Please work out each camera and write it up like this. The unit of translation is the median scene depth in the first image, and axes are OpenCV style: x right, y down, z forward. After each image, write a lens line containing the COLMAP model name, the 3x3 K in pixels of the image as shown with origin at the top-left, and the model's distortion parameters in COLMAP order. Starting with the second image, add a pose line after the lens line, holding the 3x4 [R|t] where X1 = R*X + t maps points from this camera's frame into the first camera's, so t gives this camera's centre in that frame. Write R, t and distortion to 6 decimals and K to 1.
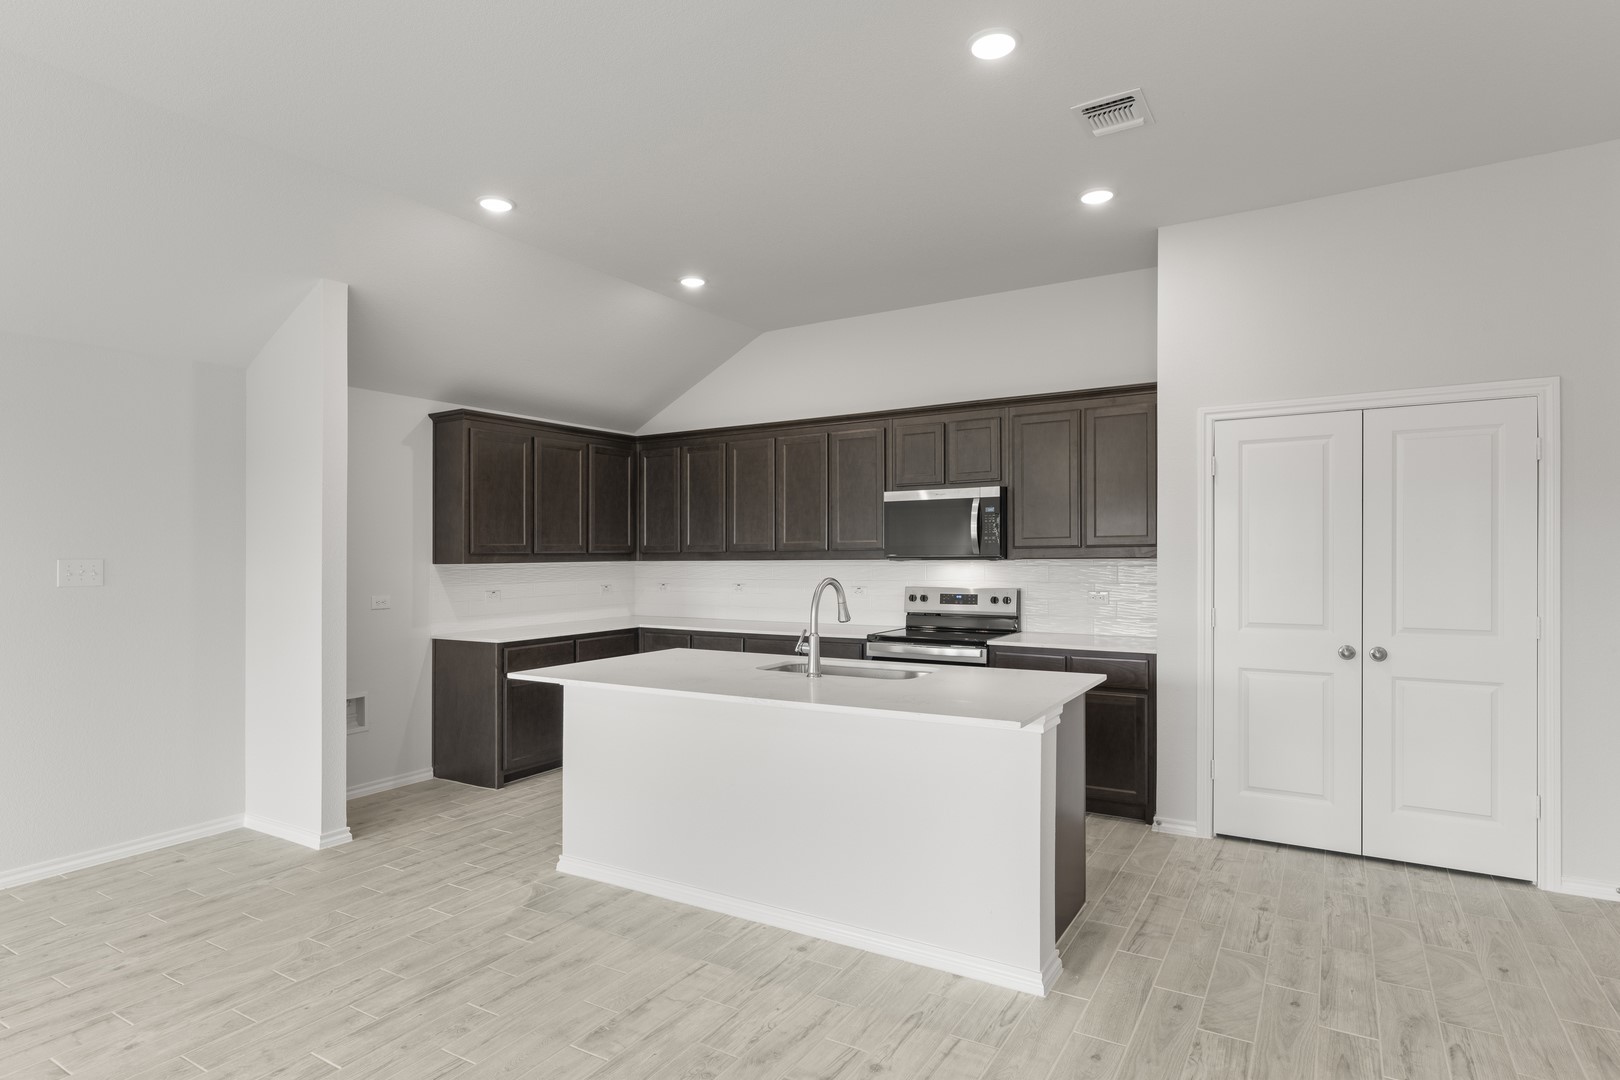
lens RADIAL K [[869.7, 0, 812.2], [0, 869.7, 561.5], [0, 0, 1]] dist [-0.001294, -0.000111]
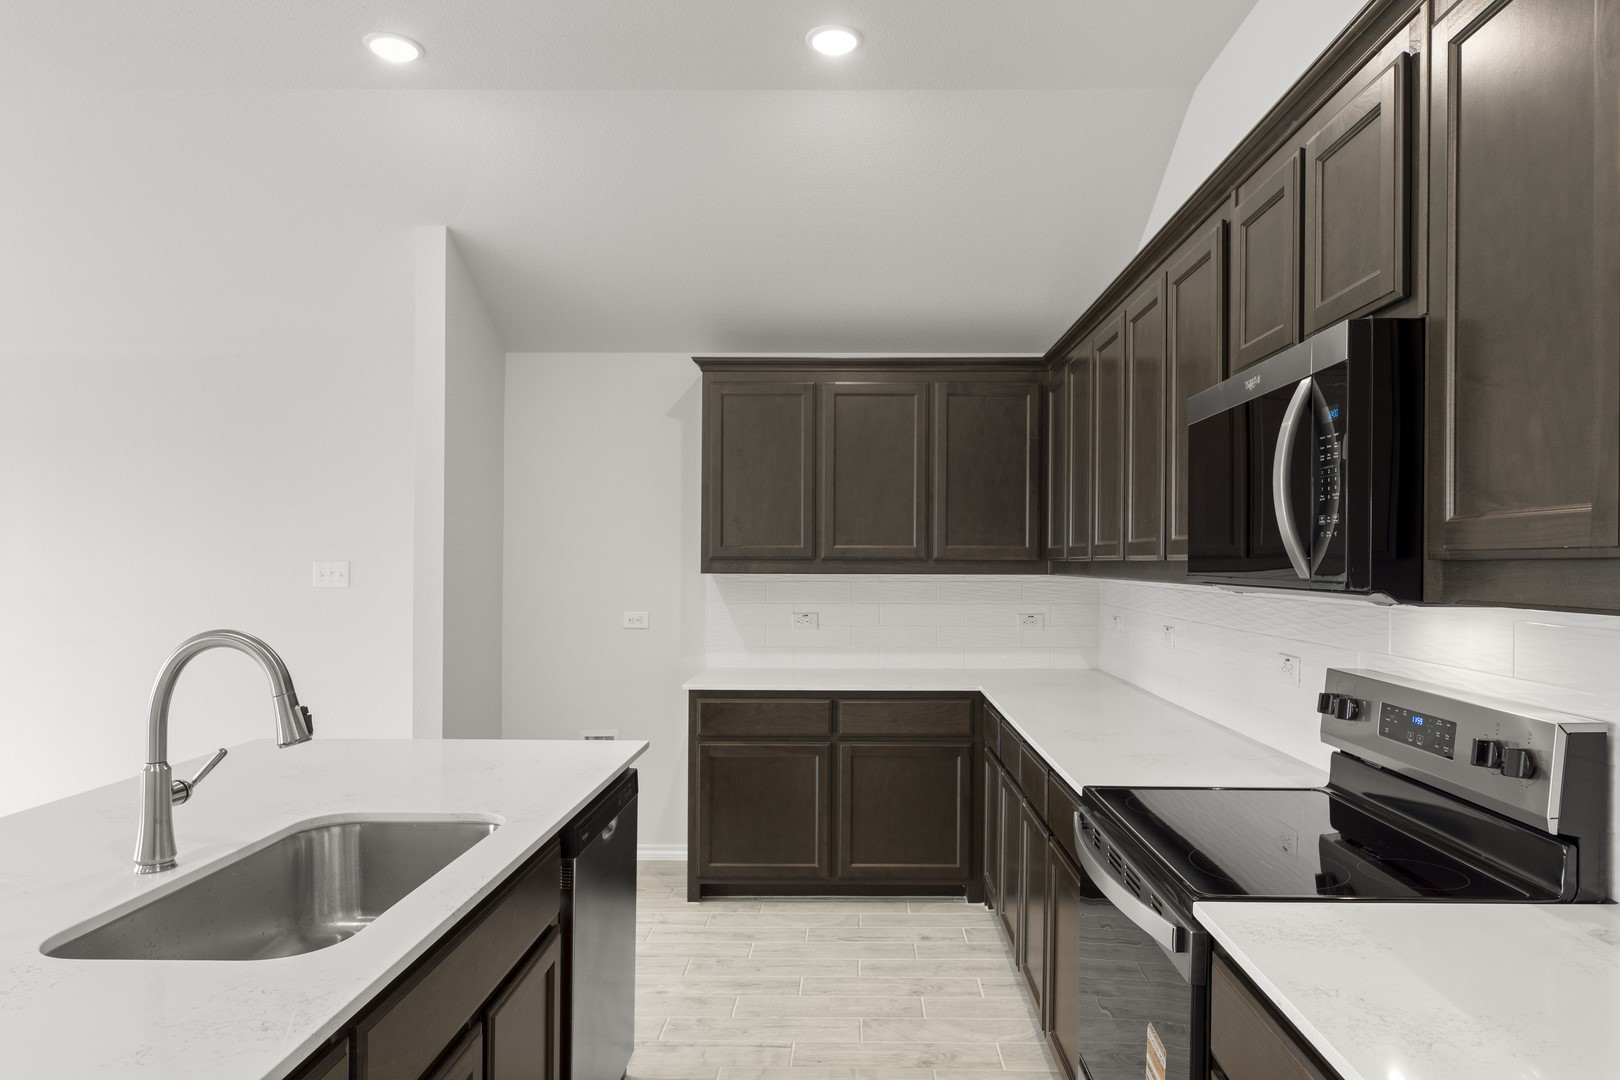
lens RADIAL K [[1007.1, 0, 846.1], [0, 1007.1, 562.7], [0, 0, 1]] dist [0.000071, 0.000147]
pose [[0.505751, 0.013363, -0.862576, 0.421262], [-0.015325, 0.999861, 0.006505, -0.015031], [0.862543, 0.009929, 0.505886, 0.759866]]
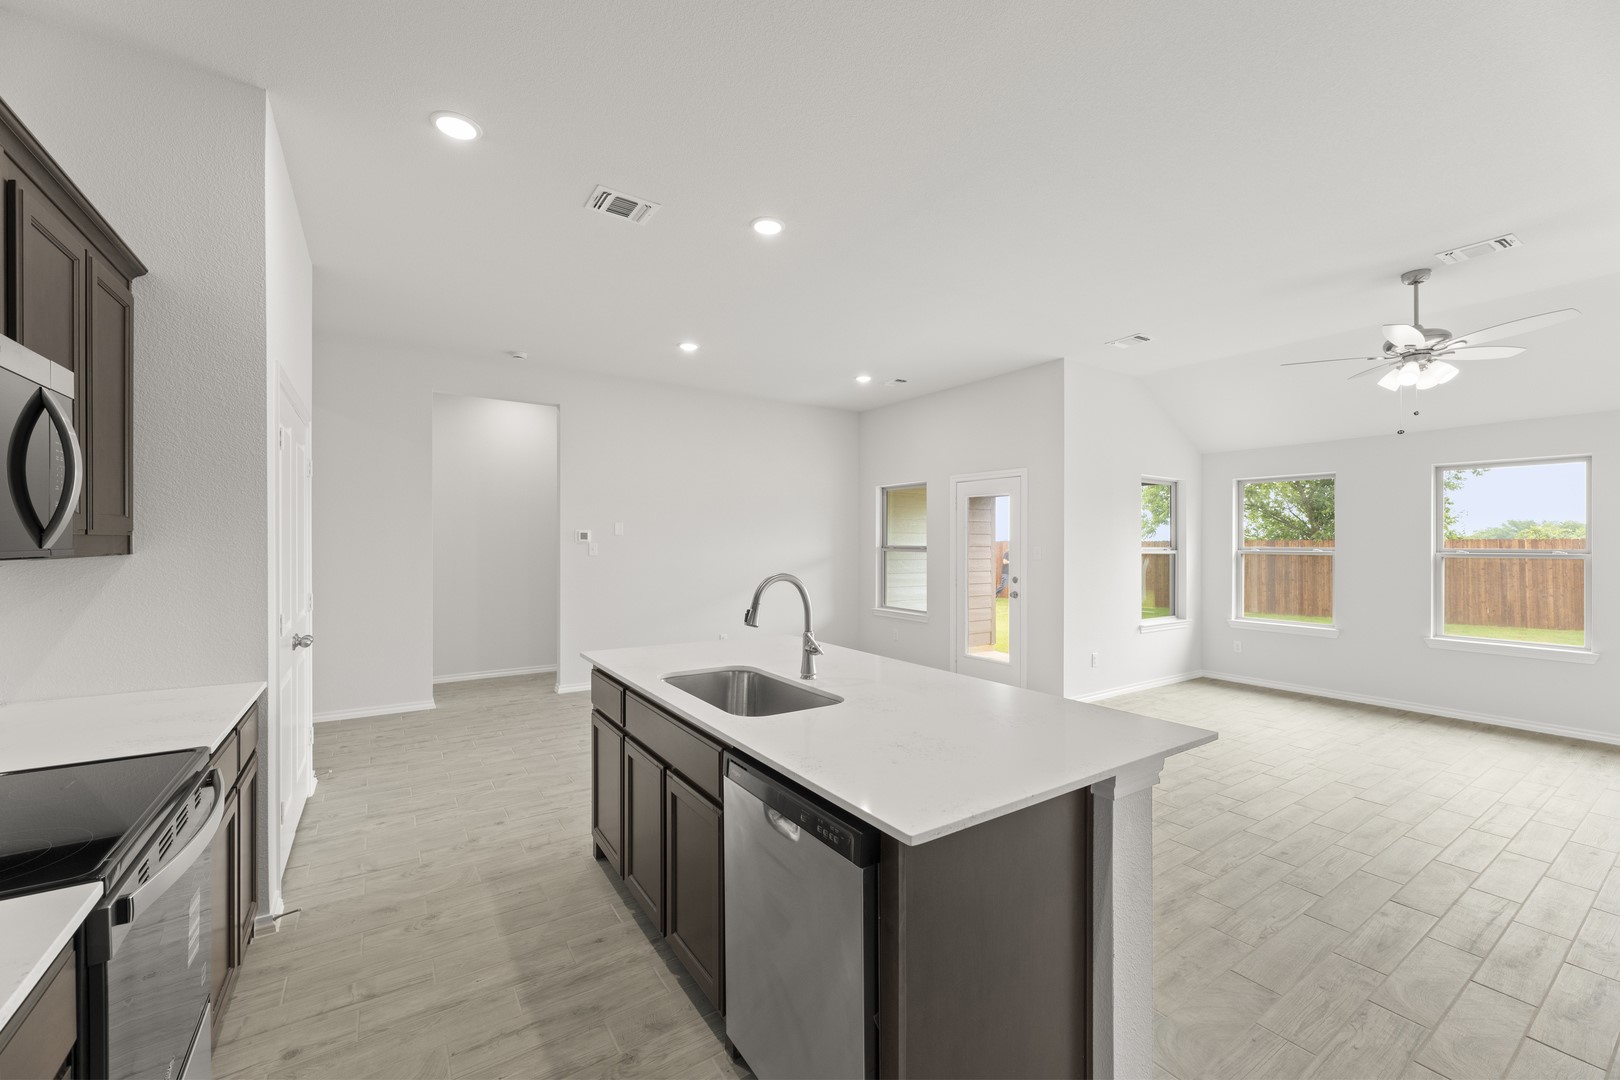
lens RADIAL K [[645.7, 0, 810.0], [0, 645.7, 540.0], [0, 0, 1]] dist [0.002415, 0.000248]
pose [[-0.906222, 0.005372, 0.422769, -0.214601], [0.005738, 0.999983, -0.000408, -0.010969], [-0.422764, 0.002056, -0.906237, 1.185122]]
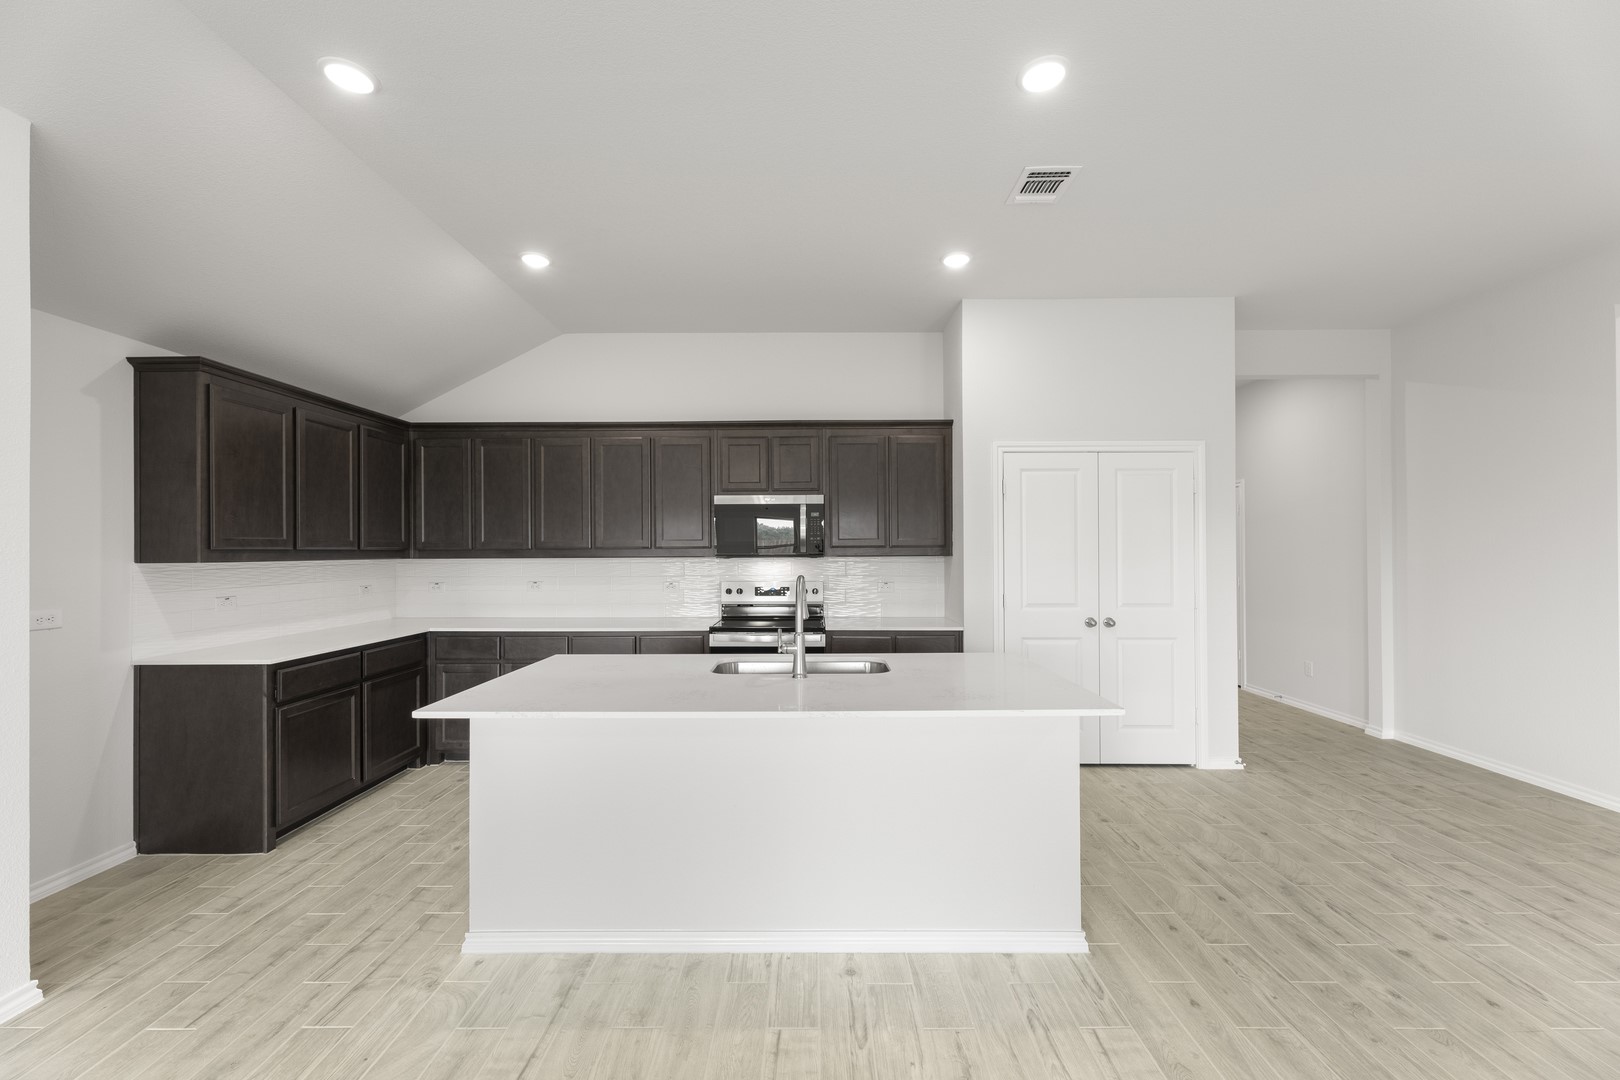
lens RADIAL K [[644.9, 0, 816.6], [0, 644.9, 558.6], [0, 0, 1]] dist [0.000630, 0.000282]
pose [[0.856266, -0.001161, 0.516534, -0.258648], [0.001343, 0.999999, 0.000020, -0.000123], [-0.516533, 0.000677, 0.856267, 0.272431]]
